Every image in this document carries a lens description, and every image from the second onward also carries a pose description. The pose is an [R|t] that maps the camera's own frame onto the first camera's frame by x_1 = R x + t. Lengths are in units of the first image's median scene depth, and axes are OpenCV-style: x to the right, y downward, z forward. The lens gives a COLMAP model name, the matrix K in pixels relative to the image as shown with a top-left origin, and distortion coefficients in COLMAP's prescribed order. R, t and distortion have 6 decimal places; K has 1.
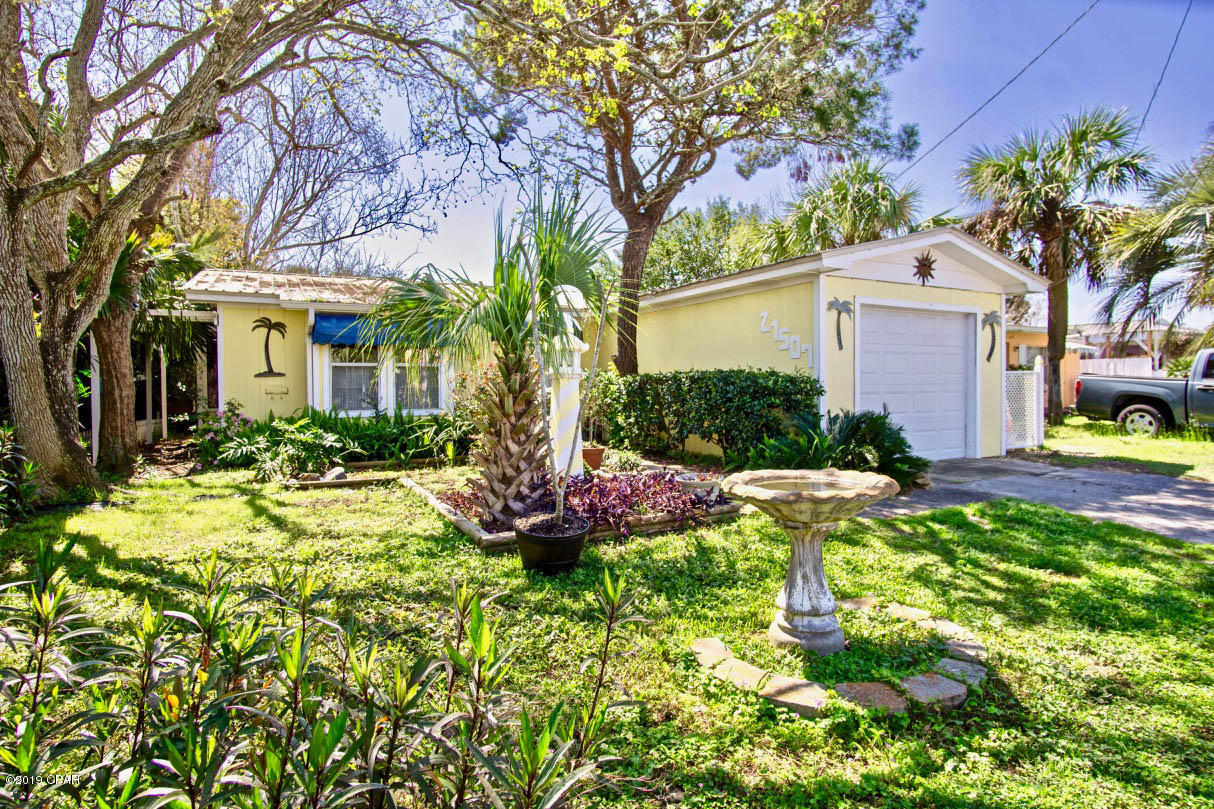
lens RADIAL K [[652.9, 0, 604.7], [0, 652.9, 399.6], [0, 0, 1]] dist [-0.035443, 0.009451]
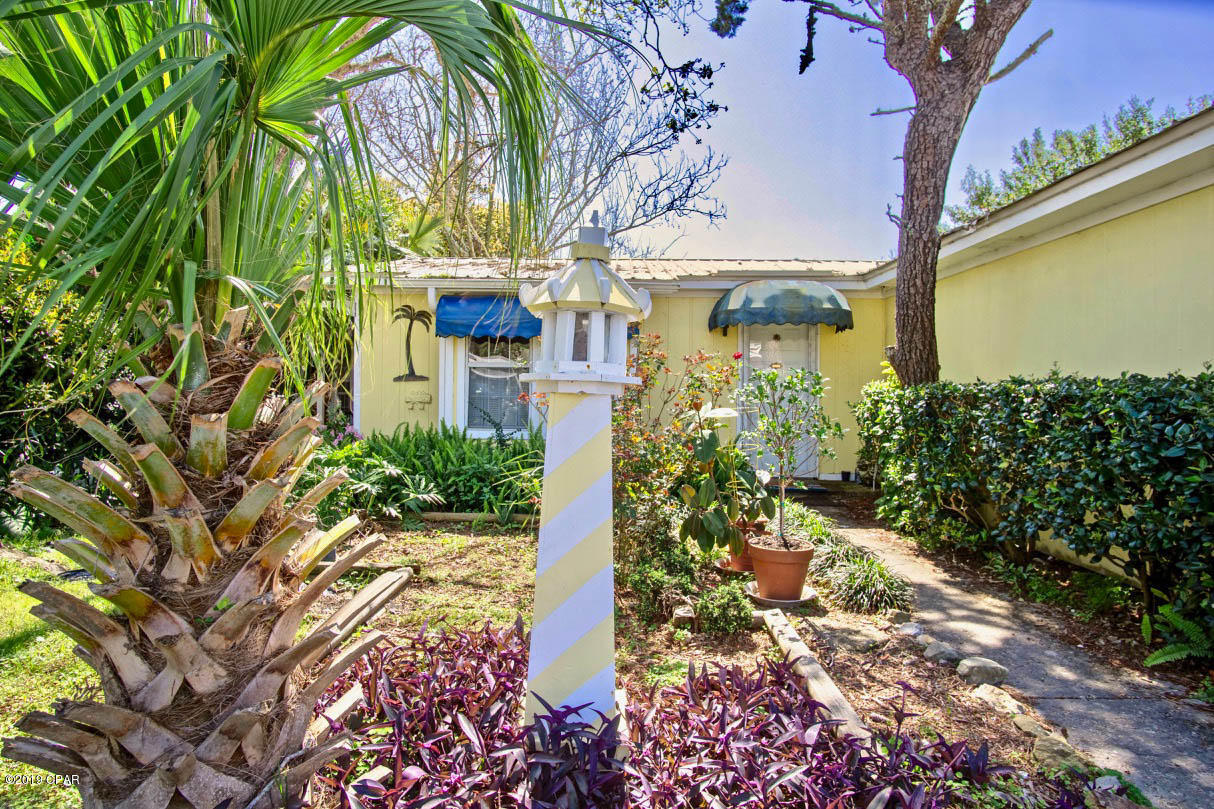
lens RADIAL K [[652.9, 0, 604.7], [0, 652.9, 399.6], [0, 0, 1]] dist [-0.035443, 0.009451]
pose [[0.873245, 0.024819, -0.486648, 0.071110], [-0.029661, 0.999558, -0.002246, -0.018033], [0.486377, 0.016395, 0.873595, 0.428896]]
